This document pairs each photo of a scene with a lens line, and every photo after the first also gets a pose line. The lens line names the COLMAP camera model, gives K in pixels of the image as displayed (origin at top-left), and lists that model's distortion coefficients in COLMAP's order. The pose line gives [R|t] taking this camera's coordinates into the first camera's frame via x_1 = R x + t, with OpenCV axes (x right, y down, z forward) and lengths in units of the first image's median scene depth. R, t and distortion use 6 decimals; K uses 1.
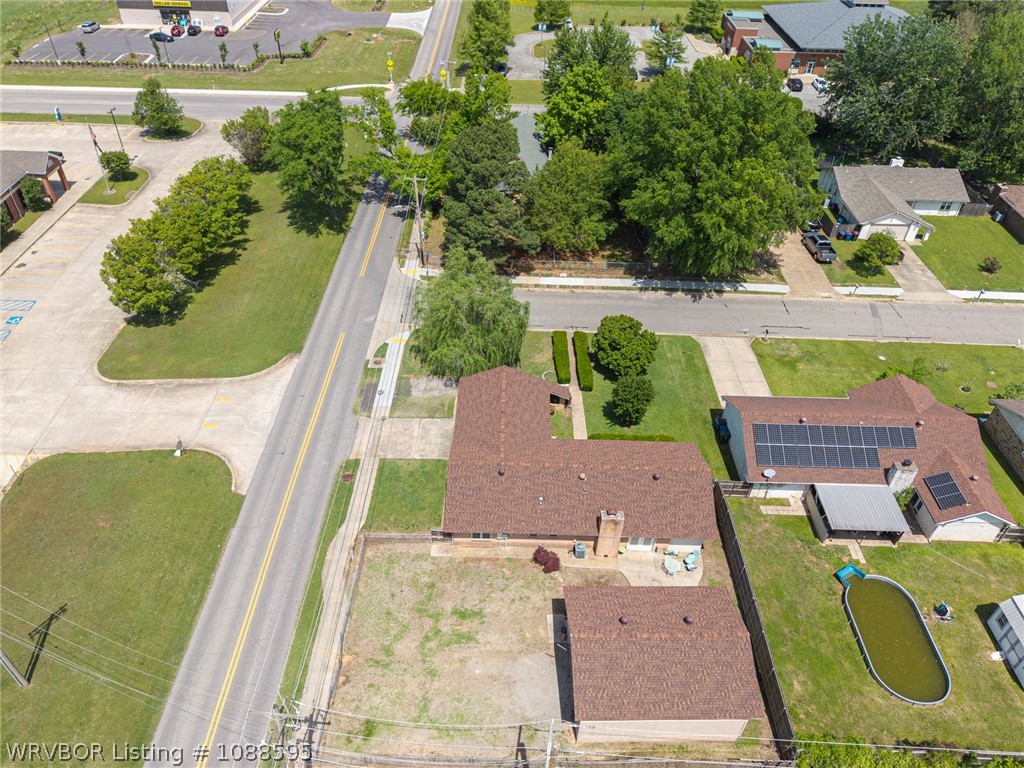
lens RADIAL K [[737.2, 0, 512.0], [0, 737.2, 384.0], [0, 0, 1]] dist [0.098419, -0.129566]
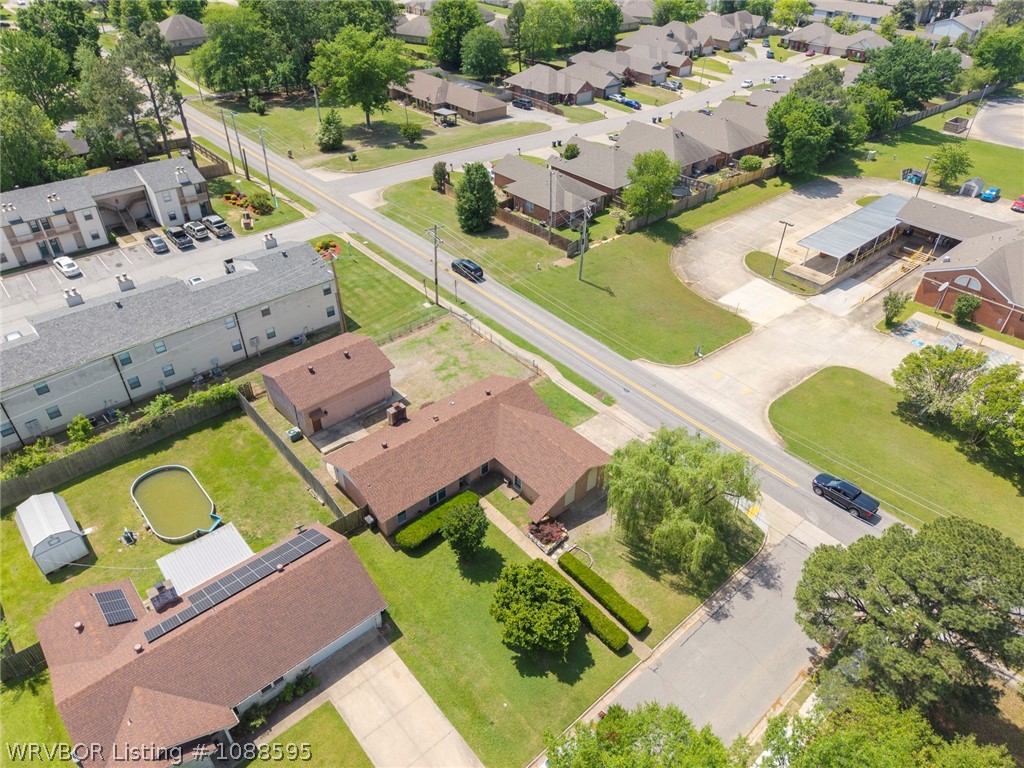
lens RADIAL K [[685.4, 0, 512.0], [0, 685.4, 384.0], [0, 0, 1]] dist [0.046038, -0.053746]
pose [[-0.743000, 0.365126, -0.560922, 0.555478], [-0.454884, 0.339277, 0.823390, -0.795563], [0.490949, 0.866934, -0.085993, 1.006201]]
